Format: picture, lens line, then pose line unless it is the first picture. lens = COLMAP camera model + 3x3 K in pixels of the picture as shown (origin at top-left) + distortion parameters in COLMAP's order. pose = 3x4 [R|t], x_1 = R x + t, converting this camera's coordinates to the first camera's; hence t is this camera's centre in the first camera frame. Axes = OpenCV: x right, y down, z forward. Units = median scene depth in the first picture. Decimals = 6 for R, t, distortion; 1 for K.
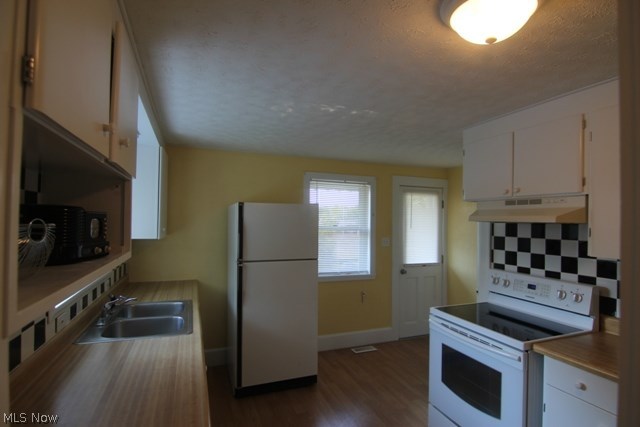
lens RADIAL K [[335.5, 0, 321.4], [0, 335.5, 216.8], [0, 0, 1]] dist [-0.021232, -0.001149]
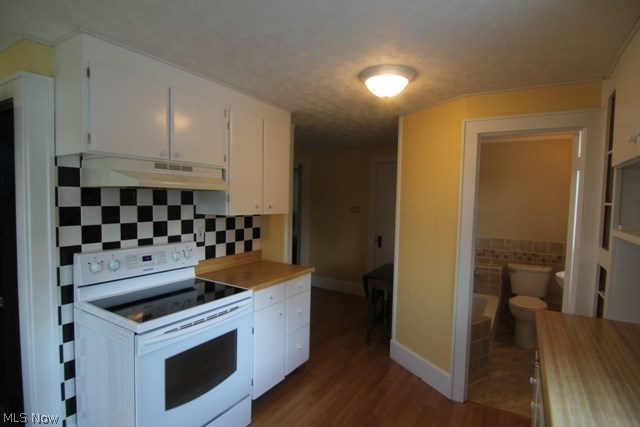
lens RADIAL K [[335.5, 0, 323.2], [0, 335.5, 214.3], [0, 0, 1]] dist [-0.021232, -0.001149]
pose [[-0.614782, -0.069872, 0.785596, -0.403140], [-0.042704, 0.997556, 0.055306, 0.017750], [-0.787540, 0.000453, -0.616264, 1.240642]]
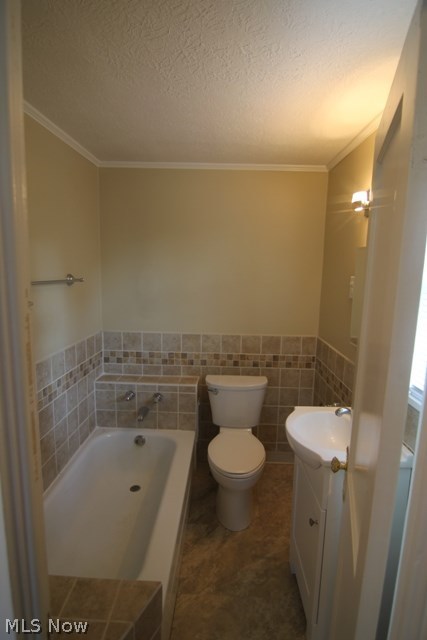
lens RADIAL K [[335.5, 0, 213.6], [0, 335.5, 319.9], [0, 0, 1]] dist [-0.021232, -0.001149]
pose [[-0.918161, -0.094021, 0.384891, -0.256762], [-0.038479, 0.988004, 0.149558, 0.006467], [-0.394335, 0.122508, -0.910764, 0.855995]]
